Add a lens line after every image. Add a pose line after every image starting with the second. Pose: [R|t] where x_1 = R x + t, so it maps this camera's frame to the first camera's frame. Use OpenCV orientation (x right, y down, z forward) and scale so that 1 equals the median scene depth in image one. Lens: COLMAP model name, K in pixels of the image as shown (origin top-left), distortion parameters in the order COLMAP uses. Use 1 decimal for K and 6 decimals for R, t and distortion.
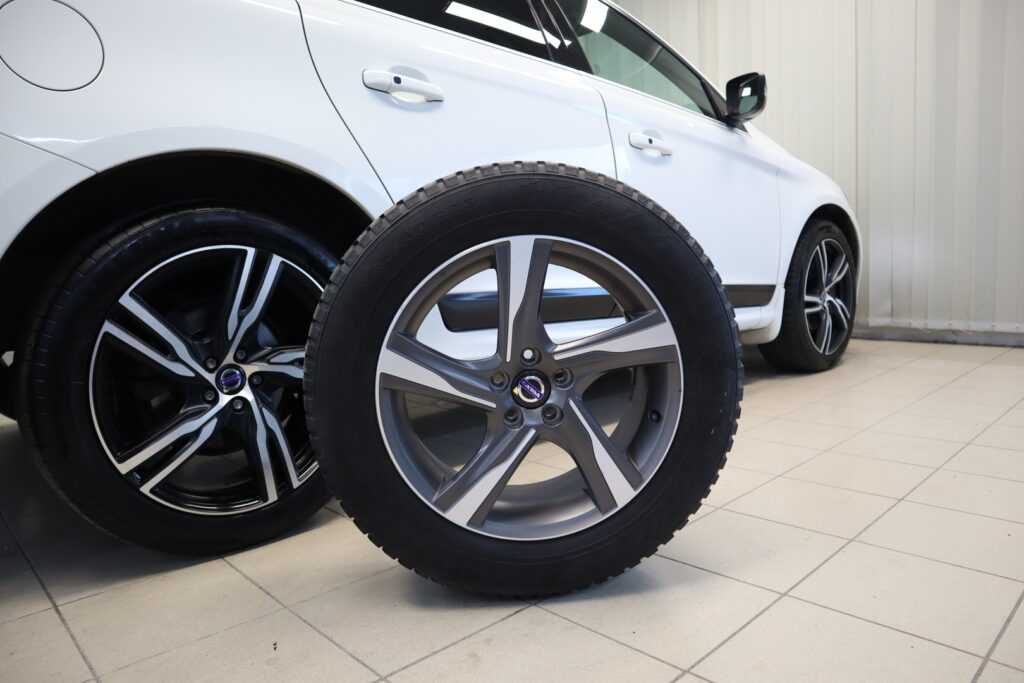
lens RADIAL K [[722.3, 0, 518.8], [0, 722.3, 344.7], [0, 0, 1]] dist [-0.104408, 0.071216]
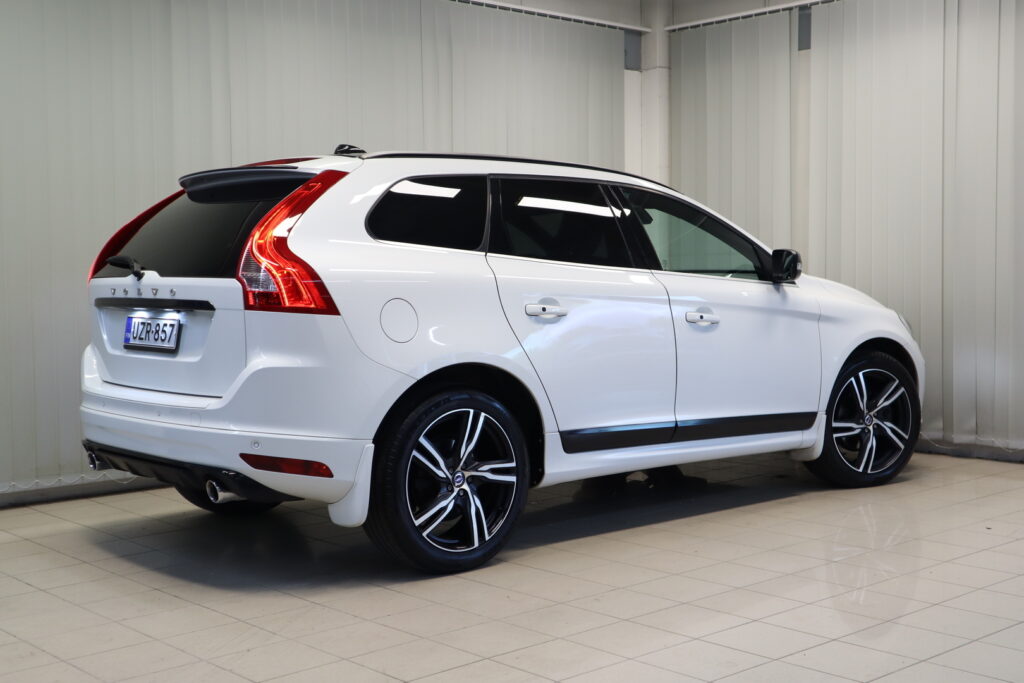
lens RADIAL K [[1279.9, 0, 513.1], [0, 1279.9, 347.9], [0, 0, 1]] dist [0.007642, 0.000000]
pose [[0.999248, 0.019139, -0.033725, -0.099583], [-0.021453, 0.997342, -0.069632, -0.041711], [0.032302, 0.070303, 0.997003, -1.519793]]
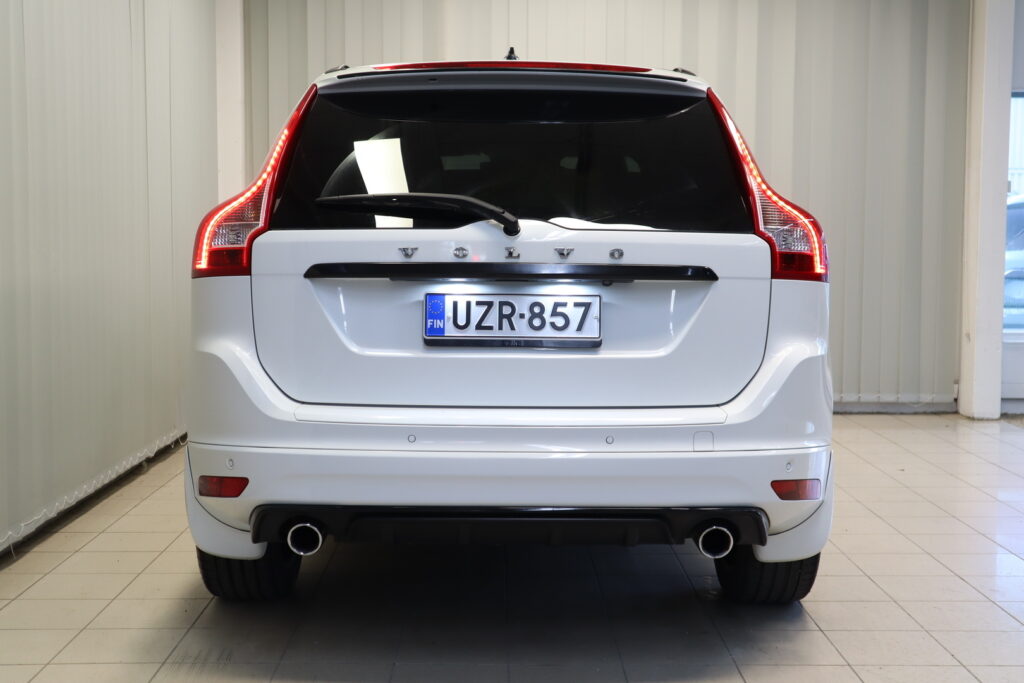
lens RADIAL K [[1388.9, 0, 515.1], [0, 1388.9, 336.0], [0, 0, 1]] dist [-0.043561, 0.000000]
pose [[0.686174, -0.026153, 0.726967, -1.885601], [0.069993, 0.997090, -0.030194, -0.140462], [-0.724062, 0.071601, 0.686008, -0.399116]]
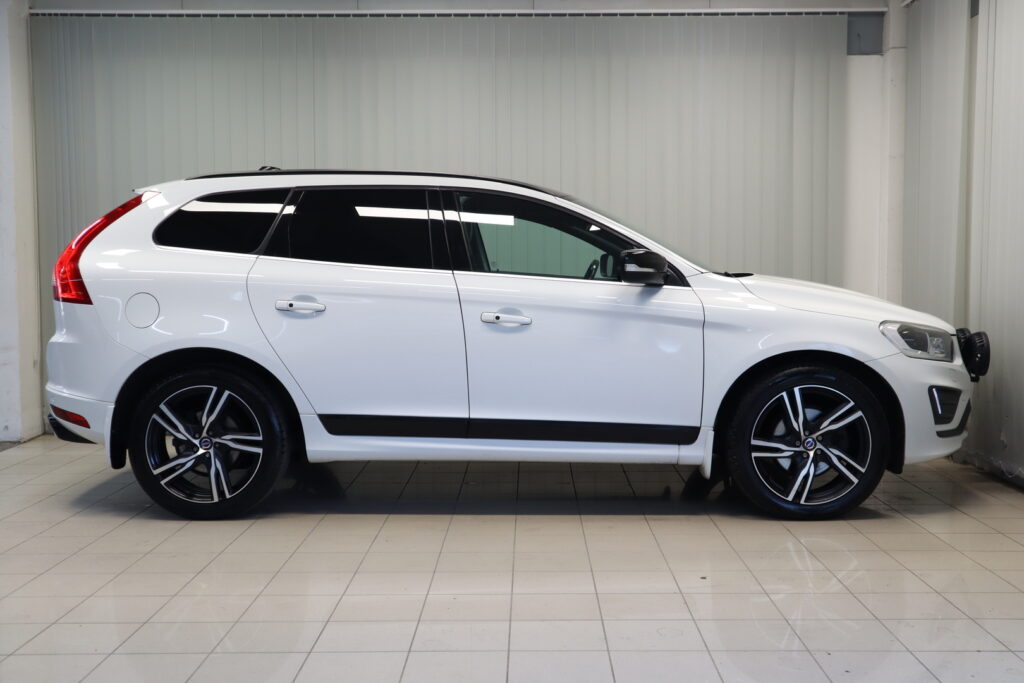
lens RADIAL K [[1146.0, 0, 506.6], [0, 1146.0, 346.4], [0, 0, 1]] dist [-0.004246, 0.000000]
pose [[0.704464, 0.063923, -0.706856, 1.822131], [-0.105392, 0.994316, -0.015116, -0.196094], [0.701871, 0.085146, 0.707196, -0.603345]]
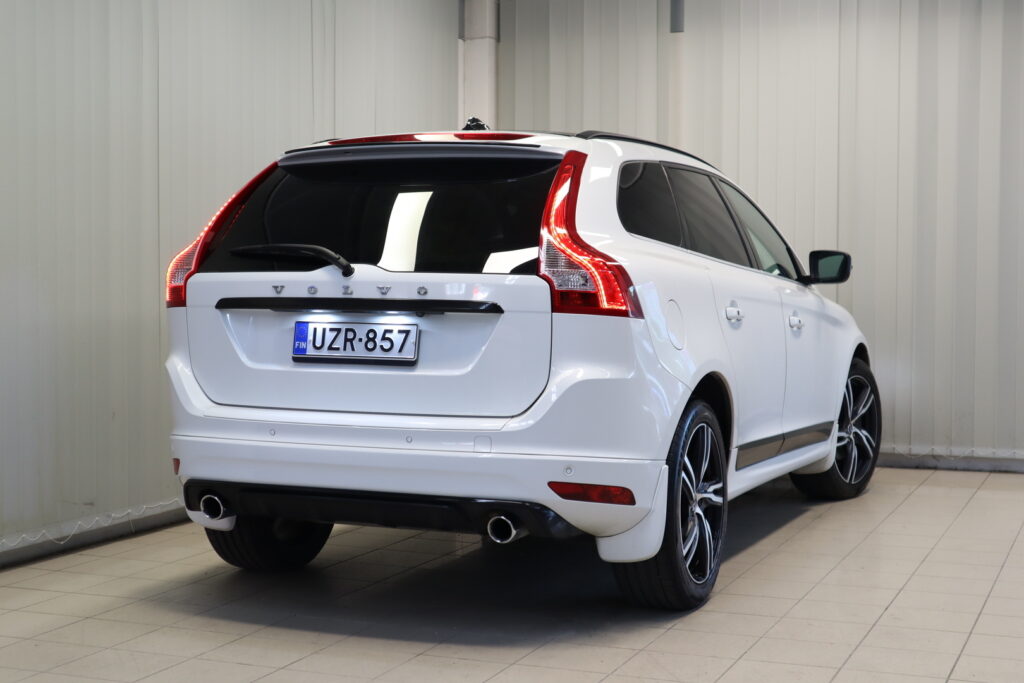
lens RADIAL K [[1539.4, 0, 508.5], [0, 1539.4, 343.9], [0, 0, 1]] dist [0.100518, 0.000000]
pose [[0.919053, 0.010855, 0.393985, -1.432708], [0.023092, 0.996420, -0.081321, -0.024610], [-0.393457, 0.083836, 0.915512, -1.392112]]
